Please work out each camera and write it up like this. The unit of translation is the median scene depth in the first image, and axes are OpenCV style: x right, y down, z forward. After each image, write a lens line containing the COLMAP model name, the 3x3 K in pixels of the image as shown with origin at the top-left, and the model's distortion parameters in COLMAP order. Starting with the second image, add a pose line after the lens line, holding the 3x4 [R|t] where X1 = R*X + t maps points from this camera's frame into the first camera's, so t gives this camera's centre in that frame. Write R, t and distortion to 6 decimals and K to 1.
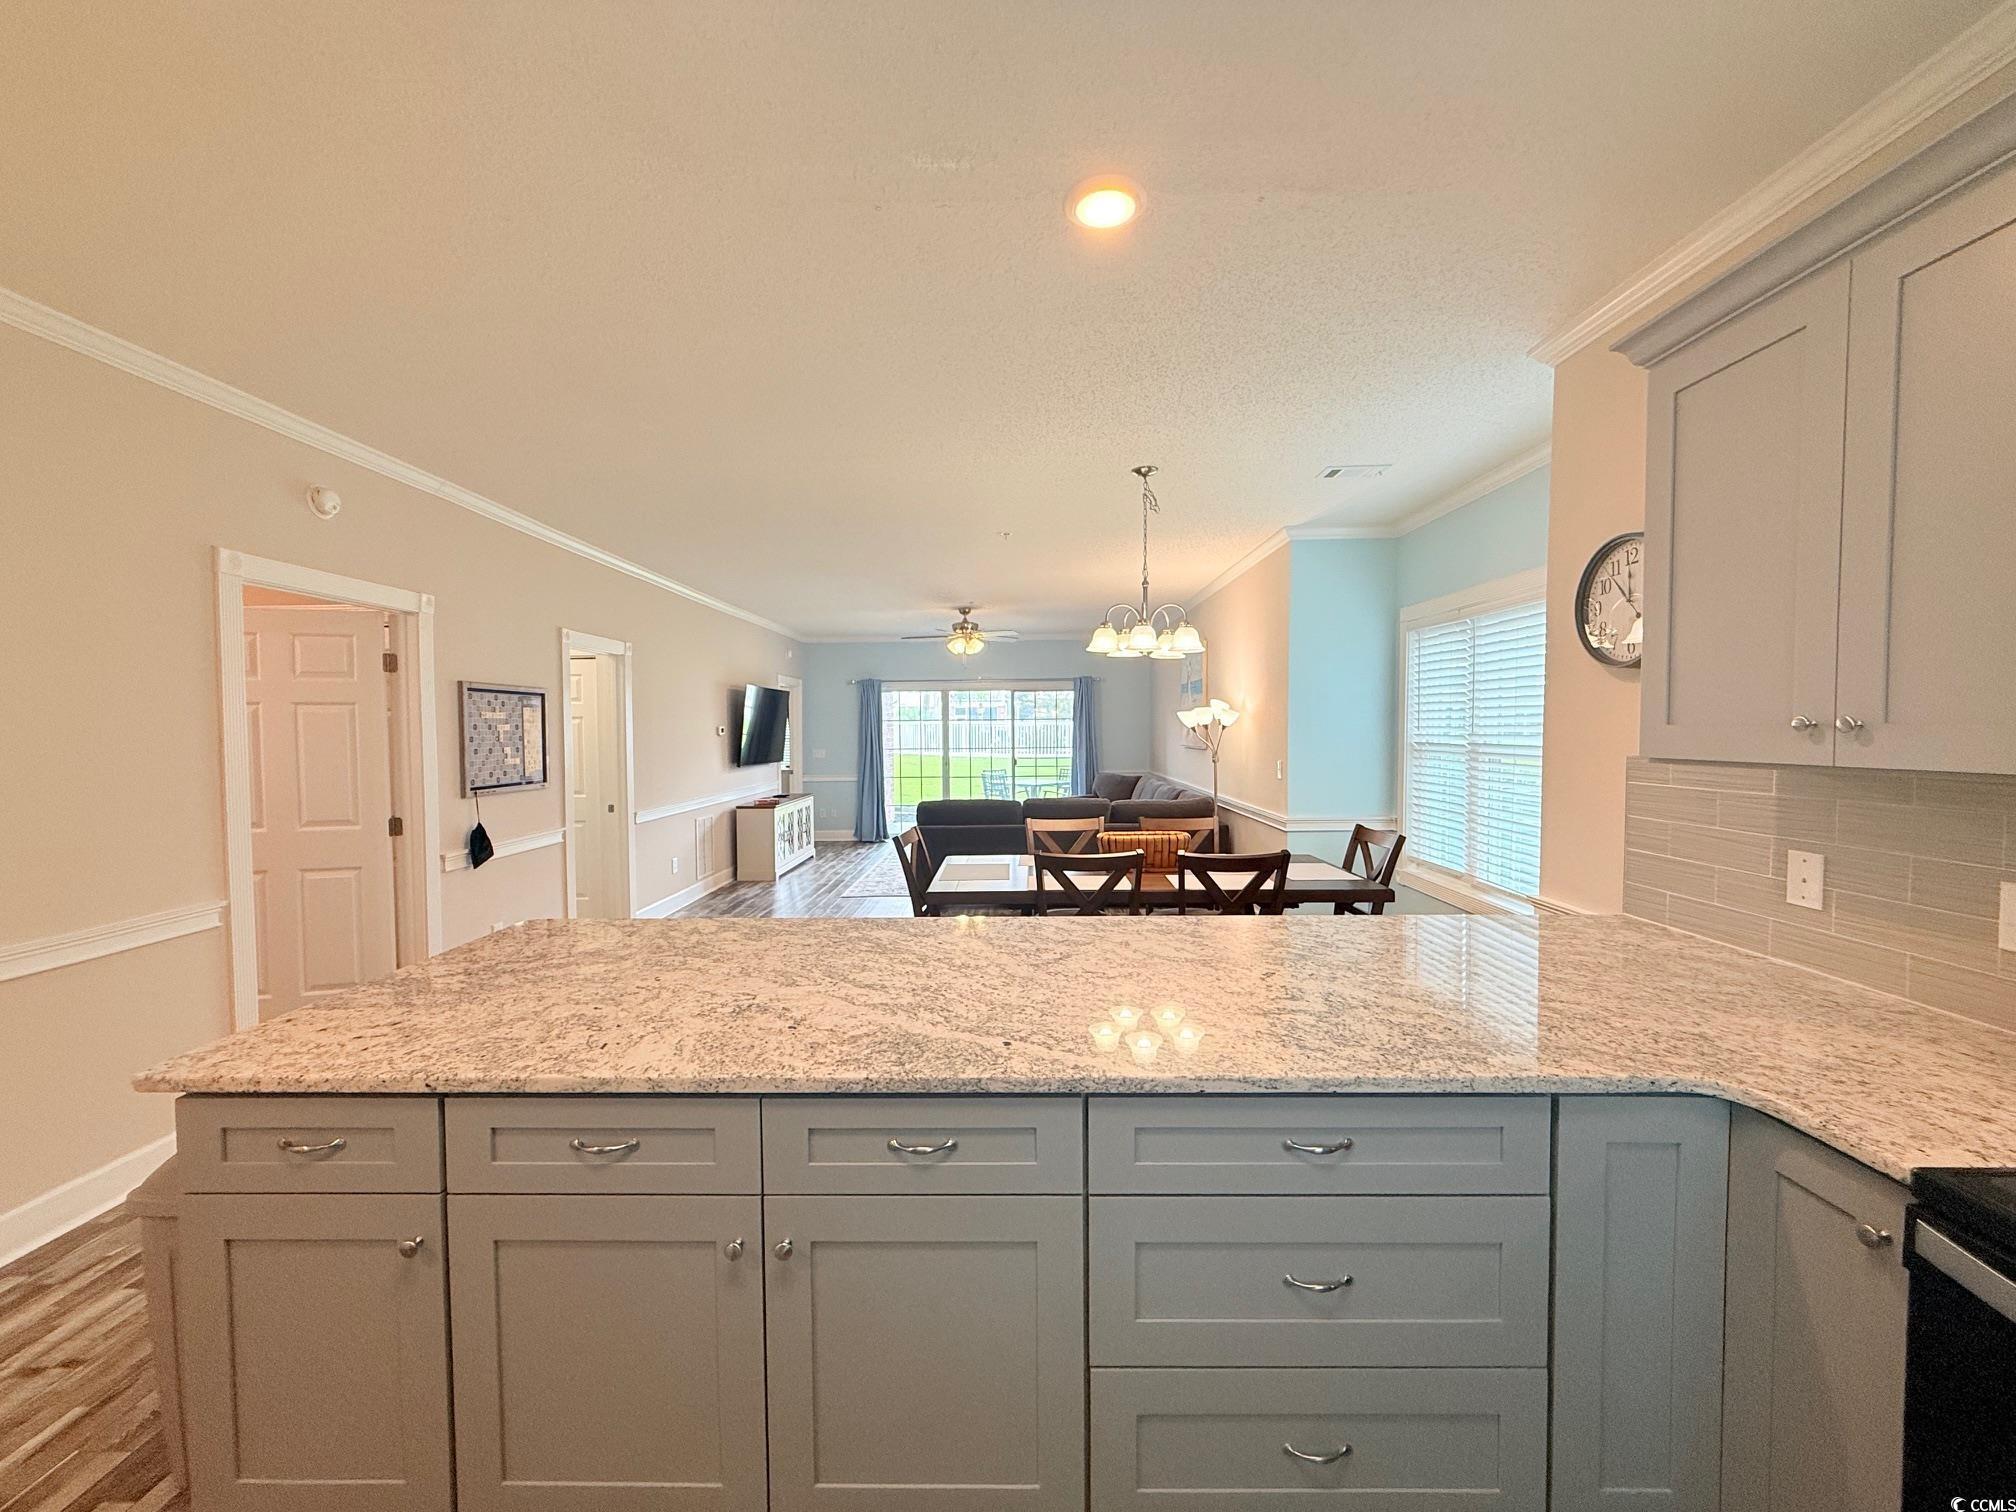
lens RADIAL K [[801.4, 0, 1003.4], [0, 801.4, 760.0], [0, 0, 1]] dist [-0.000360, 0.000030]
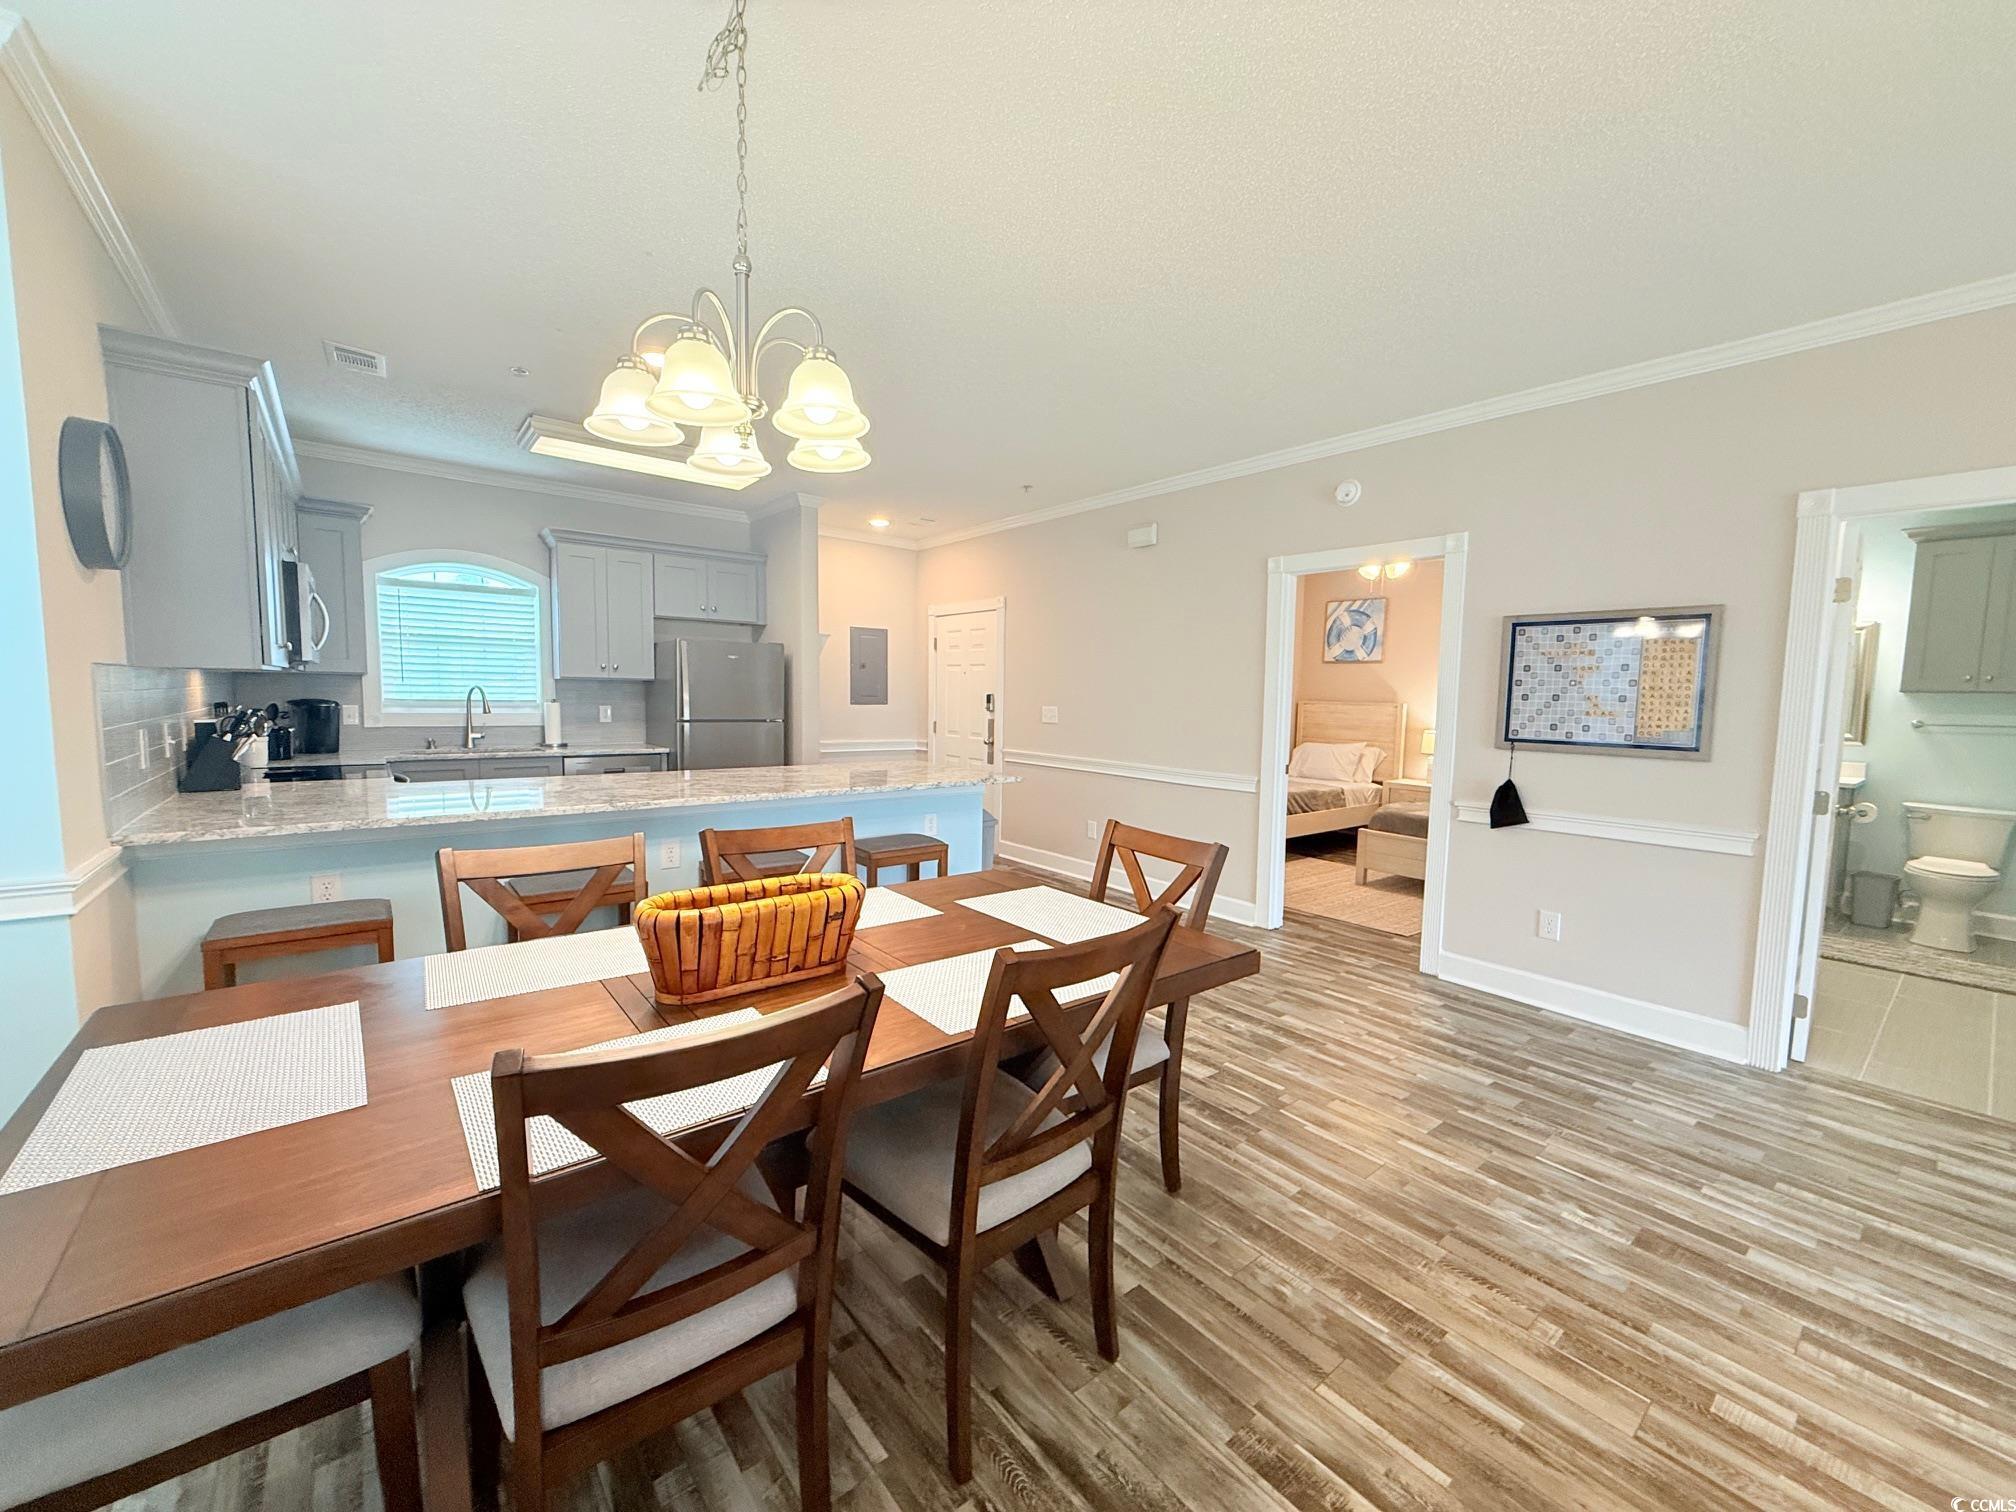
lens RADIAL K [[801.4, 0, 1004.3], [0, 801.4, 750.3], [0, 0, 1]] dist [-0.000360, 0.000030]
pose [[-0.768432, 0.040135, -0.638672, 0.696681], [-0.038443, 0.993334, 0.108676, -0.056865], [0.638776, 0.108062, -0.761766, 2.890401]]
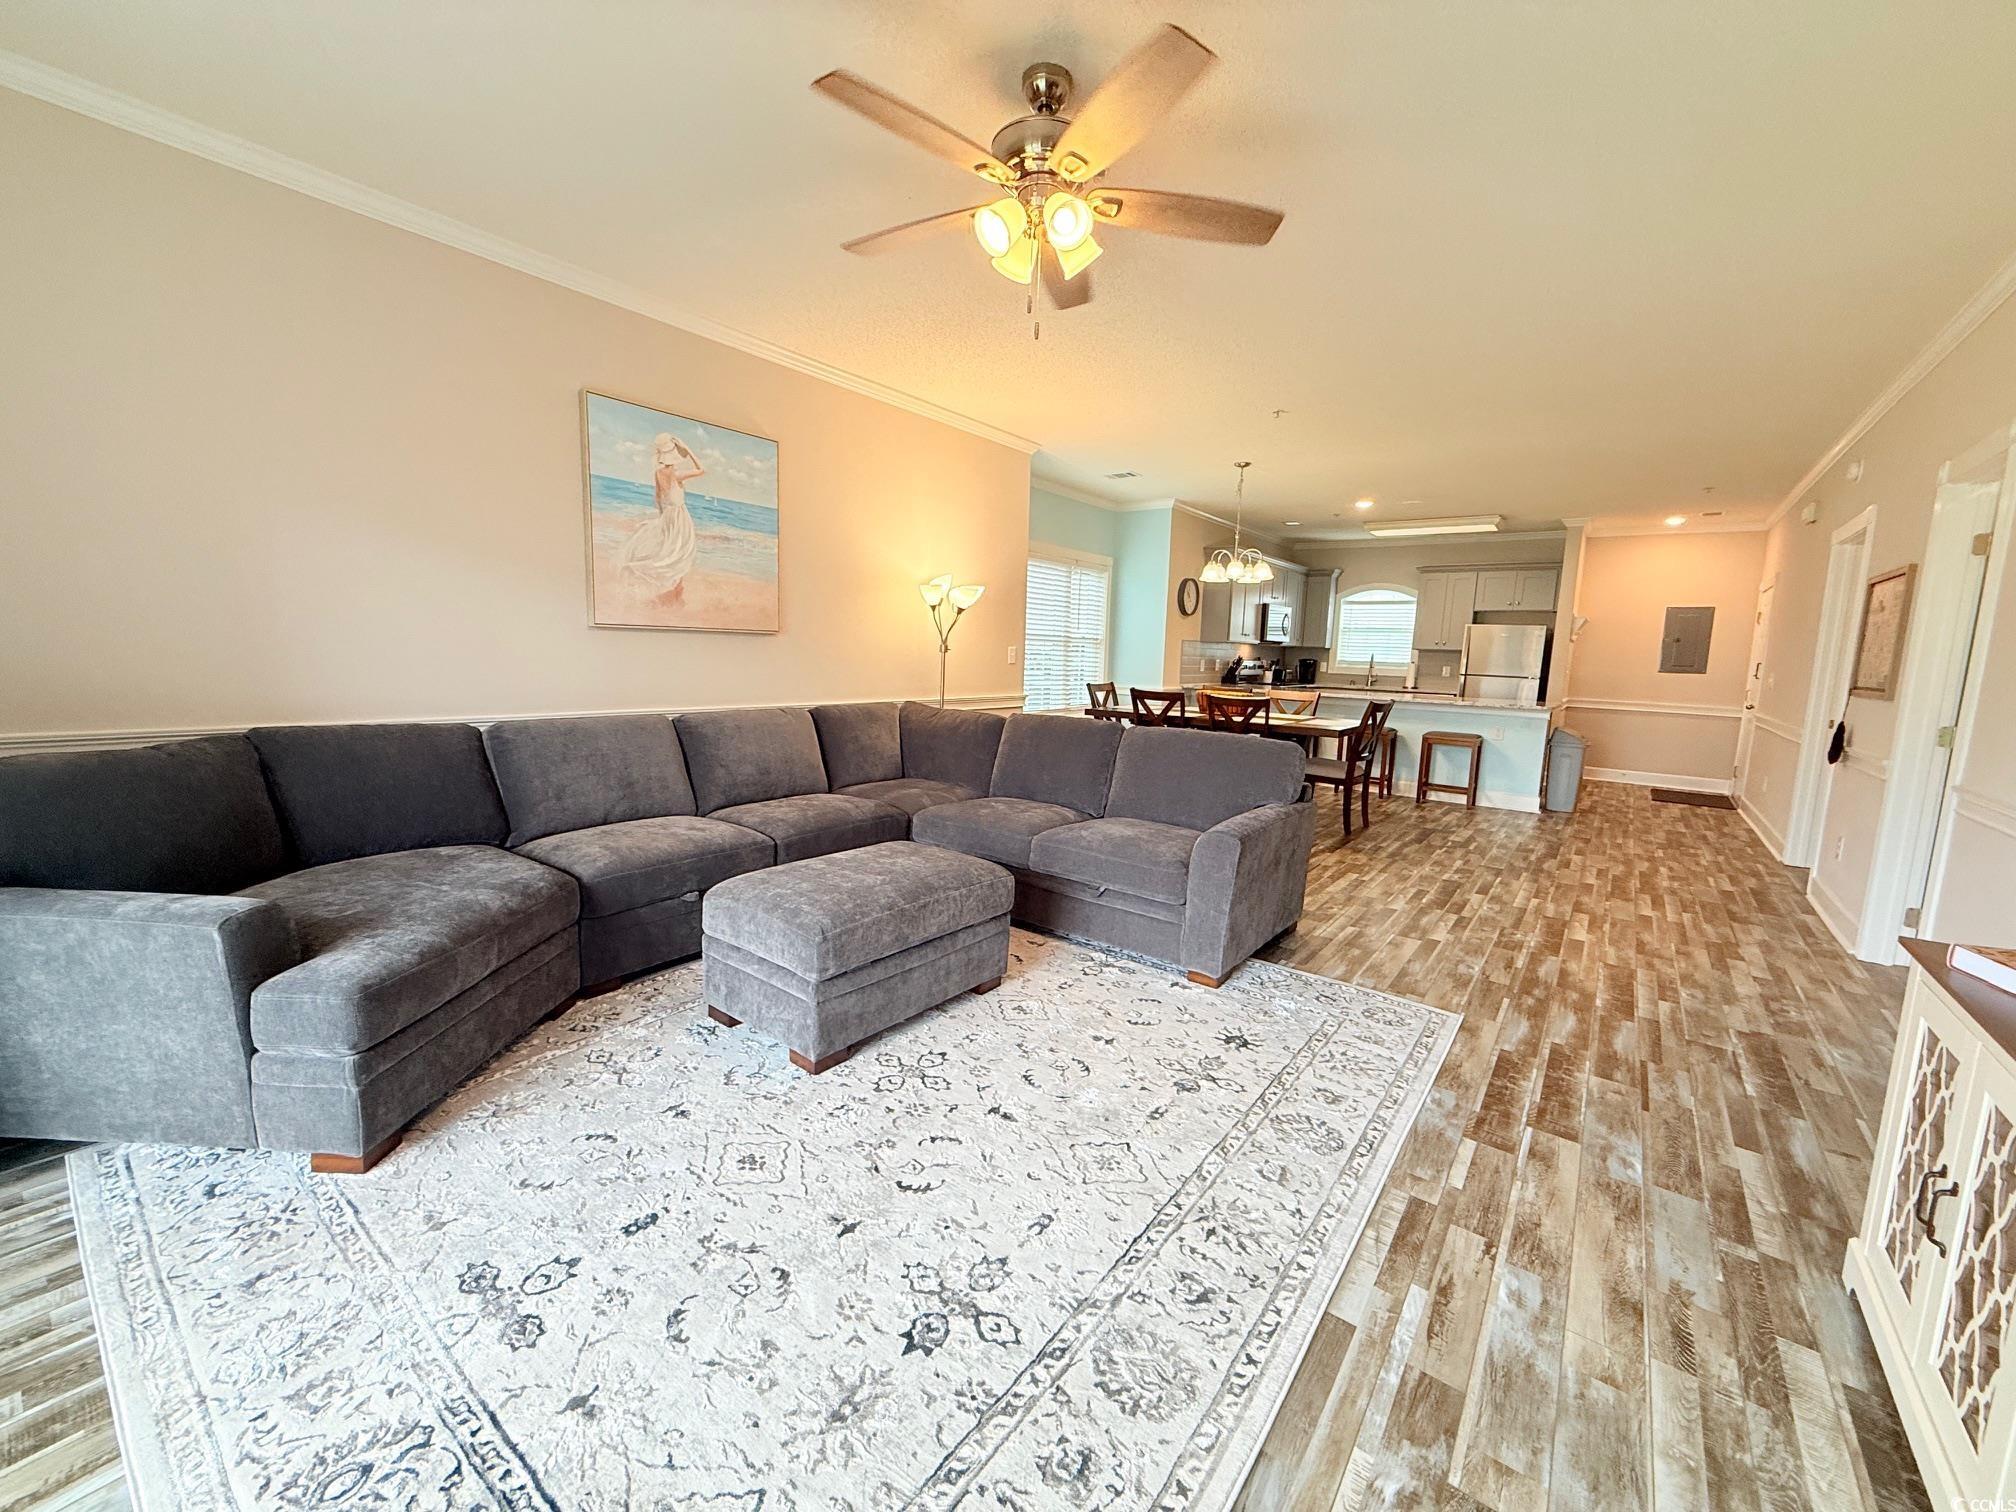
lens RADIAL K [[801.4, 0, 1007.4], [0, 801.4, 753.6], [0, 0, 1]] dist [-0.000360, 0.000030]
pose [[-0.802392, -0.096617, 0.588924, -0.913796], [-0.003702, 0.987595, 0.156977, -0.077939], [-0.596786, 0.123777, -0.792796, 5.336996]]
